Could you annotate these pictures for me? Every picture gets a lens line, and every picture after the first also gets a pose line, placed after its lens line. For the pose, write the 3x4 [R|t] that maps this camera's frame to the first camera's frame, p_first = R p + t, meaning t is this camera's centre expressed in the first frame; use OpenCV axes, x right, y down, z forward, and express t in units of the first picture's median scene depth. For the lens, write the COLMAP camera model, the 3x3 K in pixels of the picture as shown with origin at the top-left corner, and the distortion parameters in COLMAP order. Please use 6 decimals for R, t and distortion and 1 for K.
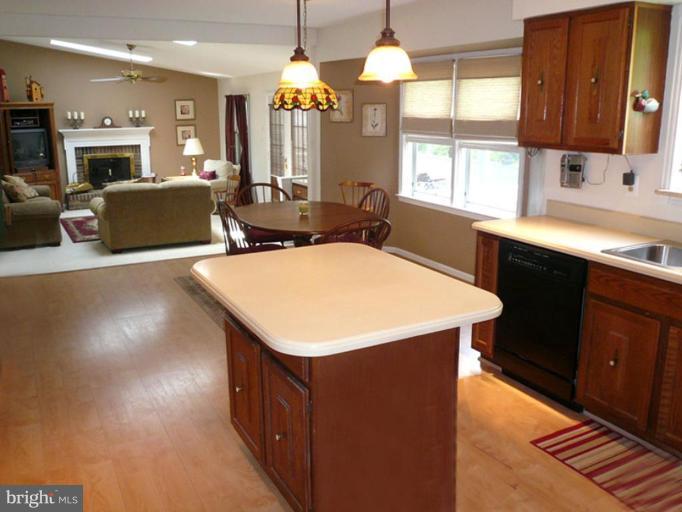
lens RADIAL K [[620.2, 0, 341.0], [0, 620.2, 256.0], [0, 0, 1]] dist [-0.081585, -0.009977]
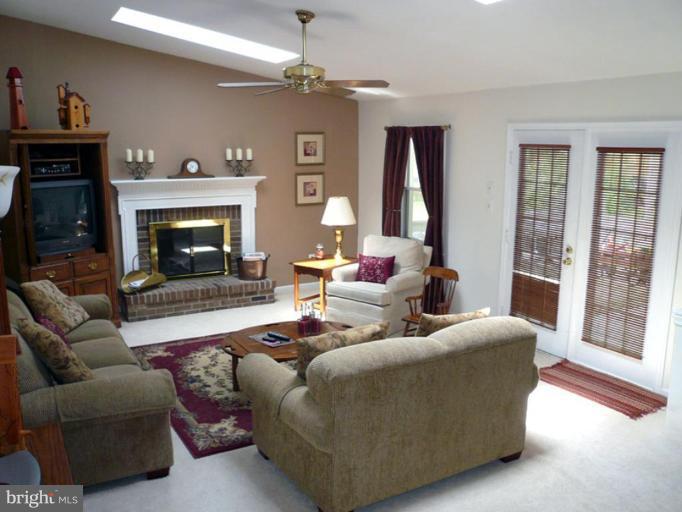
lens RADIAL K [[593.6, 0, 340.3], [0, 593.6, 267.9], [0, 0, 1]] dist [-0.105556, 0.017484]
pose [[0.999316, 0.003024, 0.036866, -0.264507], [-0.001862, 0.999502, -0.031500, -0.106952], [-0.036943, 0.031410, 0.998824, 0.438961]]
